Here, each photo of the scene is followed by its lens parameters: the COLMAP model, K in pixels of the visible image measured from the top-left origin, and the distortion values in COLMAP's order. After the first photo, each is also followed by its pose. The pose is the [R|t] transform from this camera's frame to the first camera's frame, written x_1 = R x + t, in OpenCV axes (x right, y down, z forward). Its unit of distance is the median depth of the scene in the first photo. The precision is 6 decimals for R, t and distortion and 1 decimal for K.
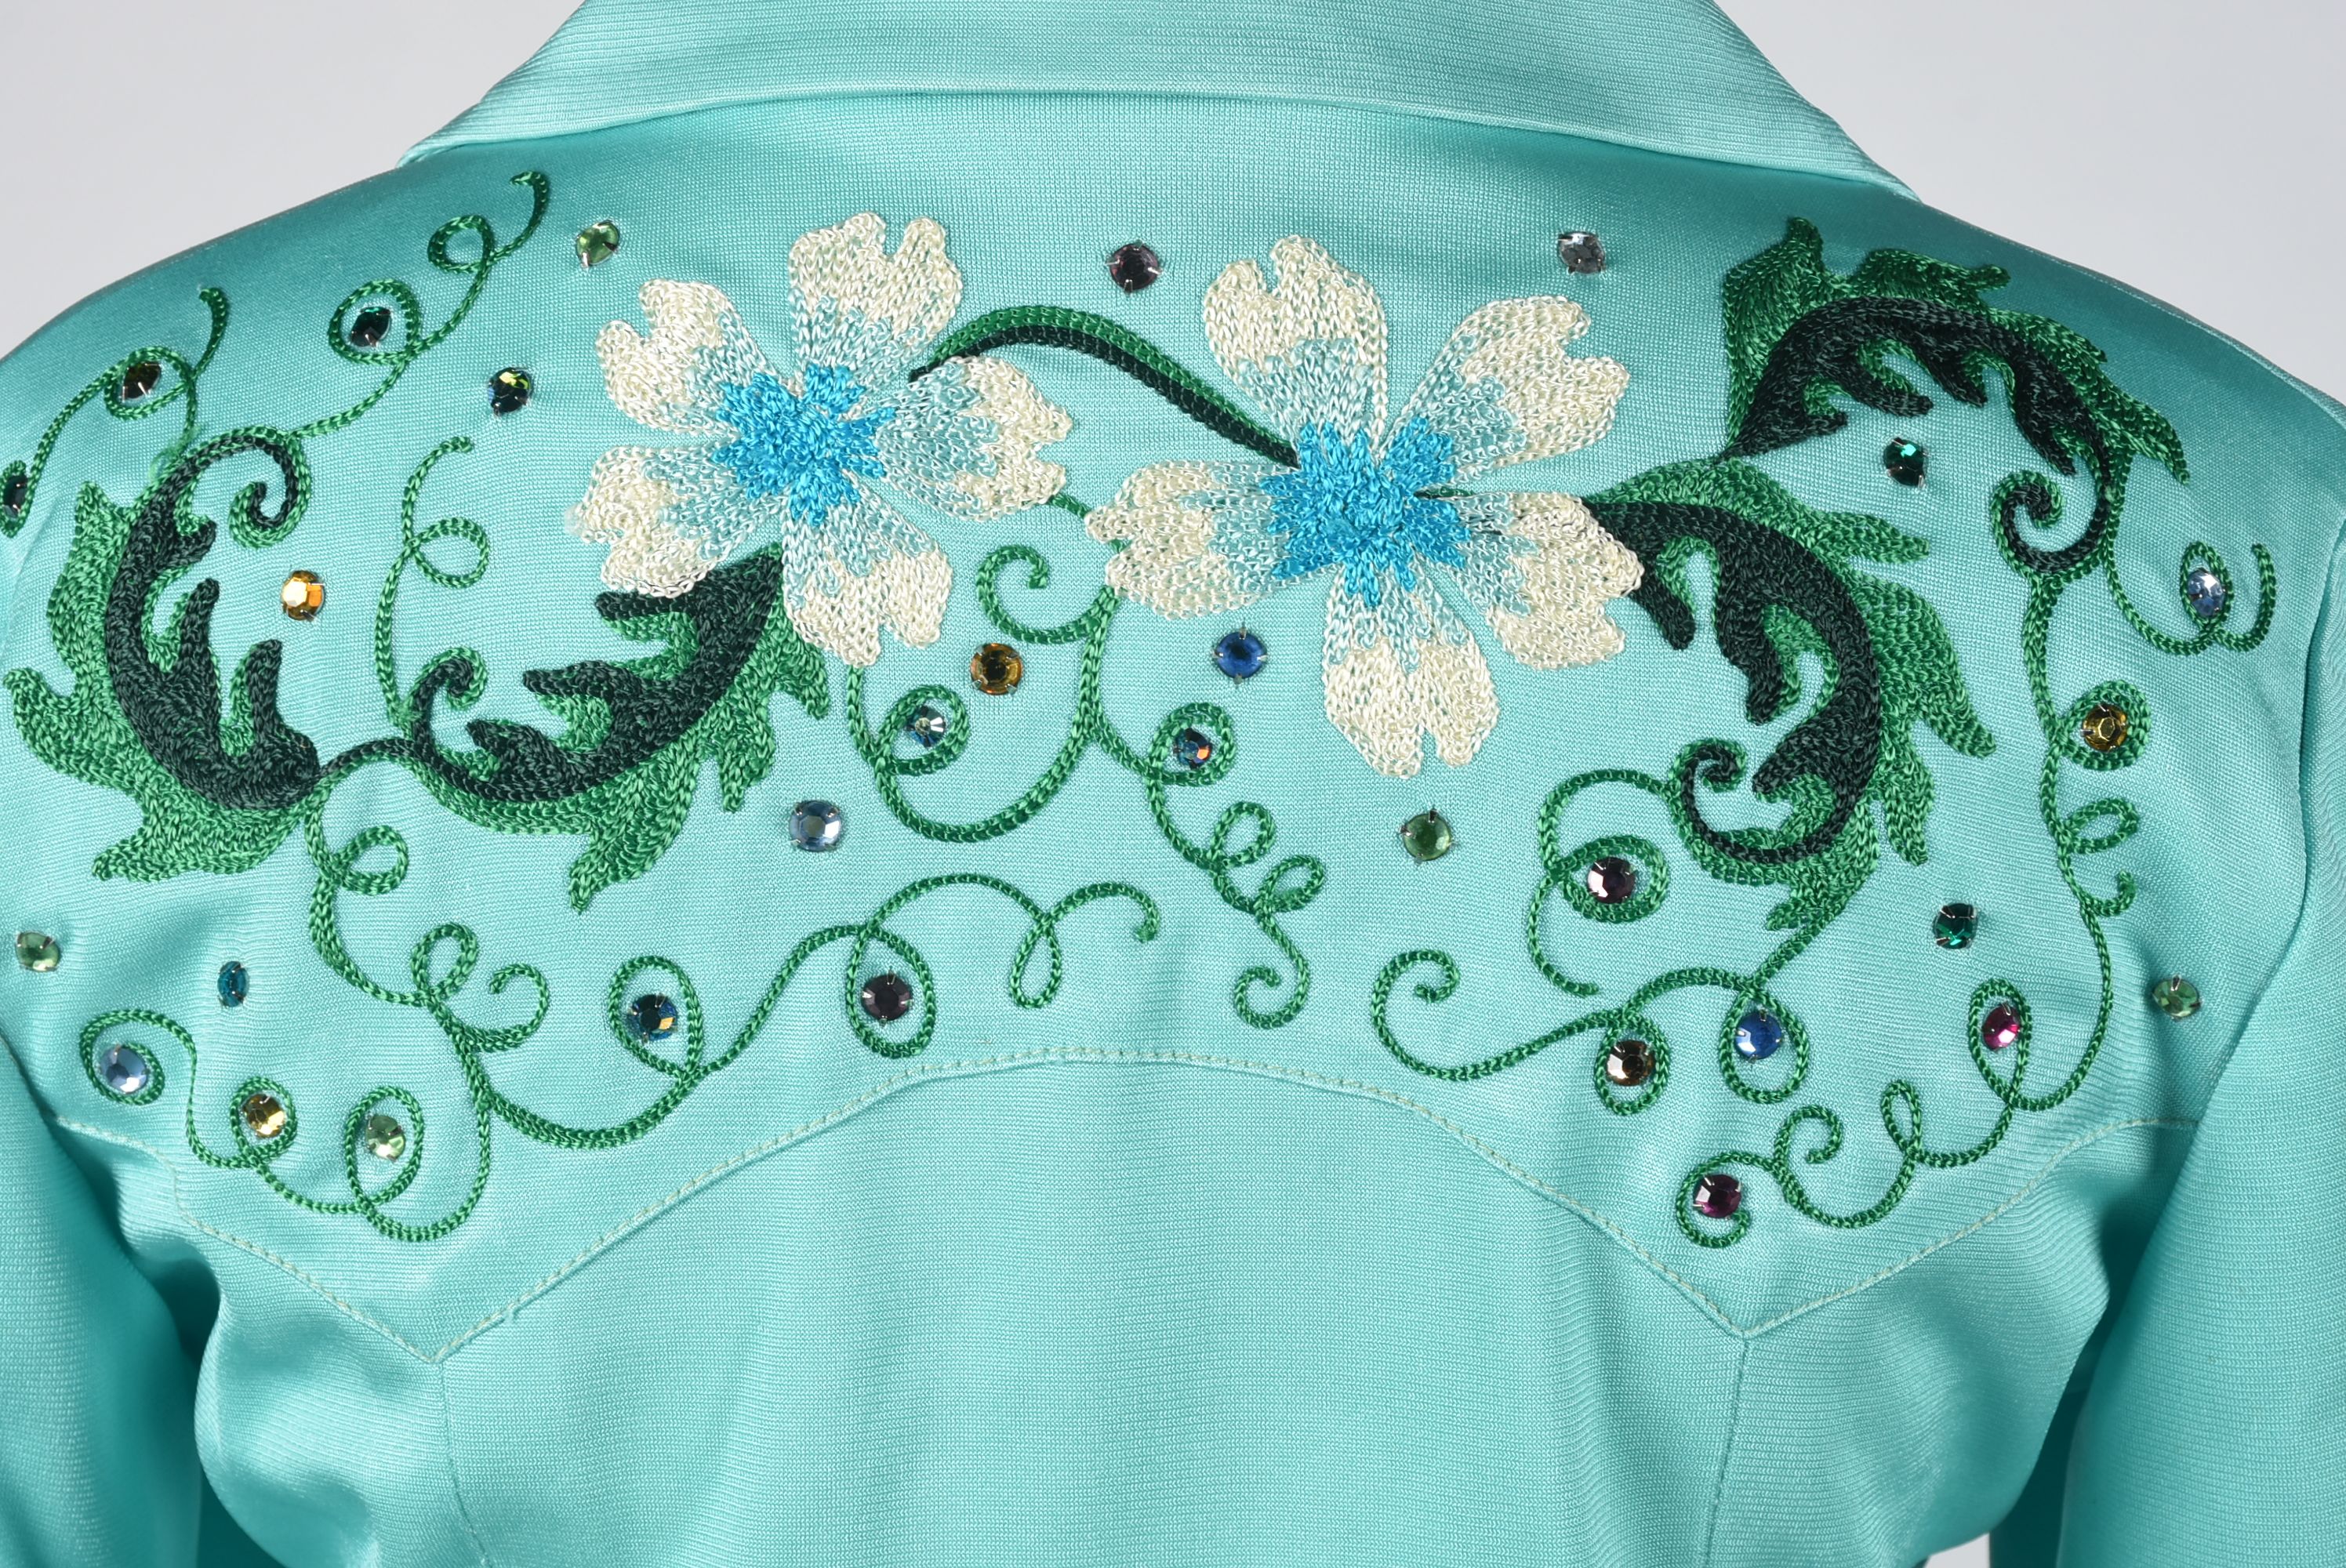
lens RADIAL K [[5179.0, 0, 1103.9], [0, 5179.0, 824.8], [0, 0, 1]] dist [-0.051761, 0.000000]
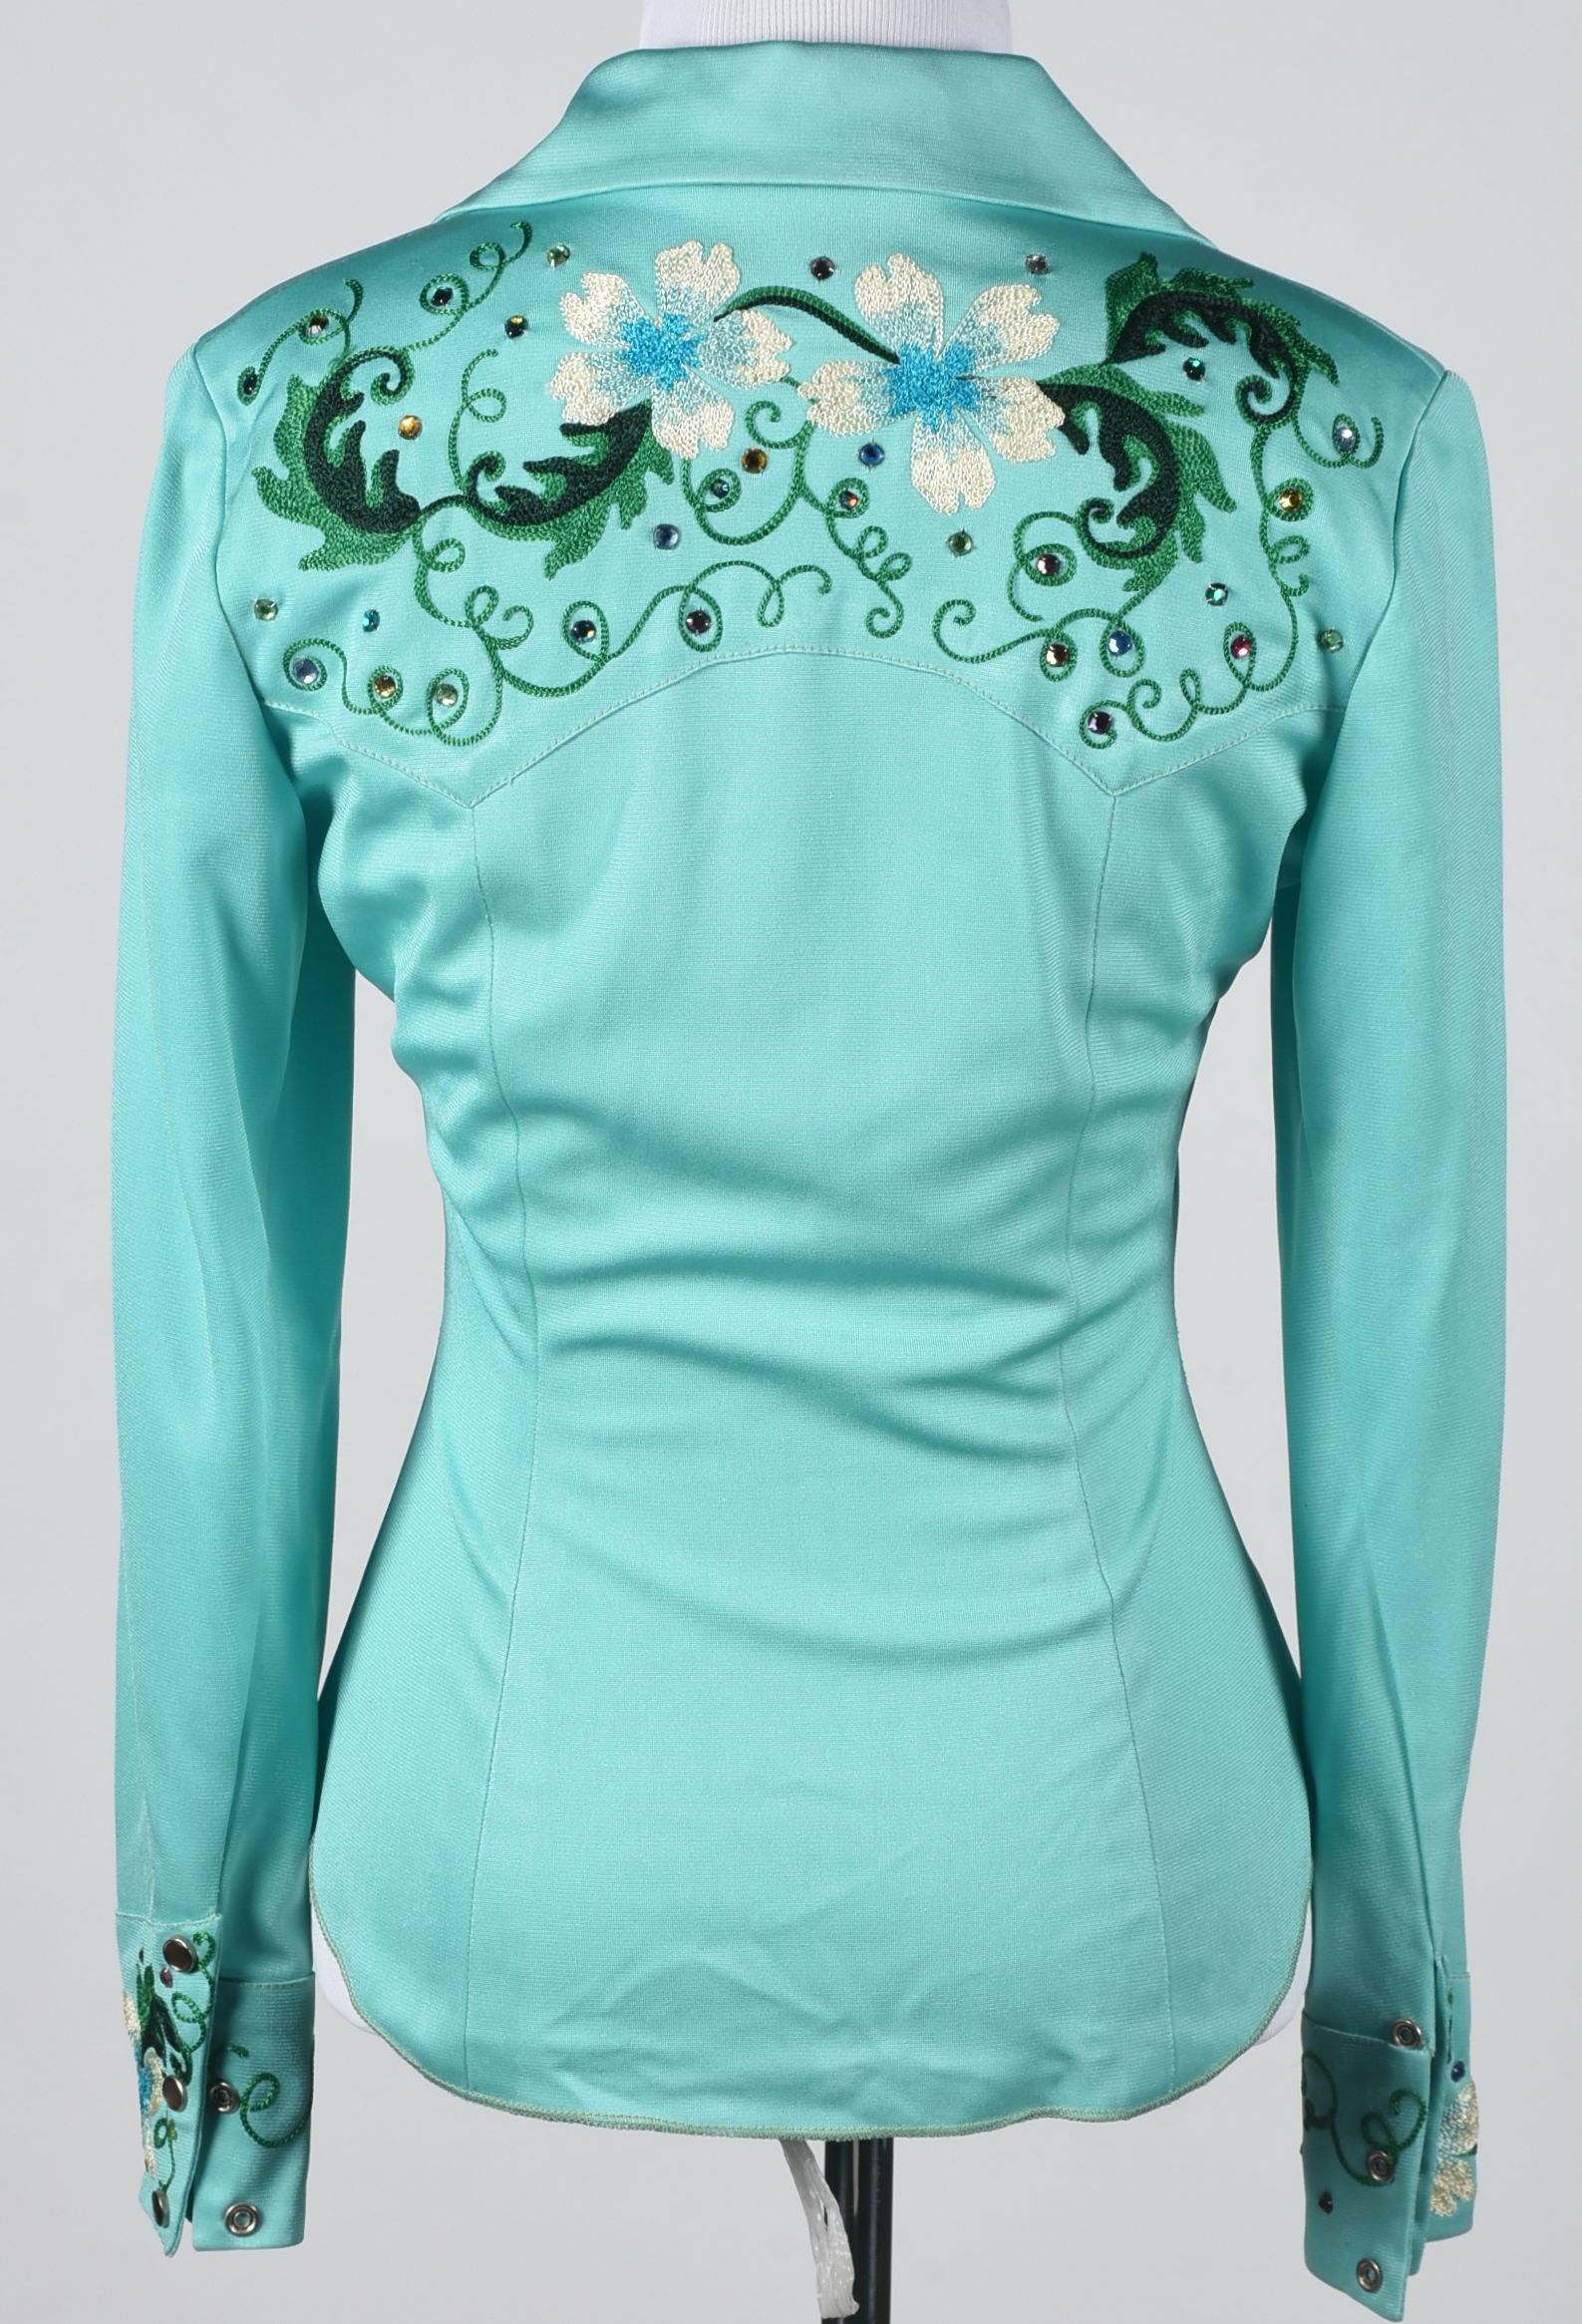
lens RADIAL K [[6353.5, 0, 794.7], [0, 6353.5, 1161.4], [0, 0, 1]] dist [-0.065218, 0.000000]
pose [[0.999562, 0.008284, 0.028423, -0.073100], [-0.008252, 0.999965, -0.001242, 0.248918], [-0.028432, 0.001007, 0.999595, -1.516151]]
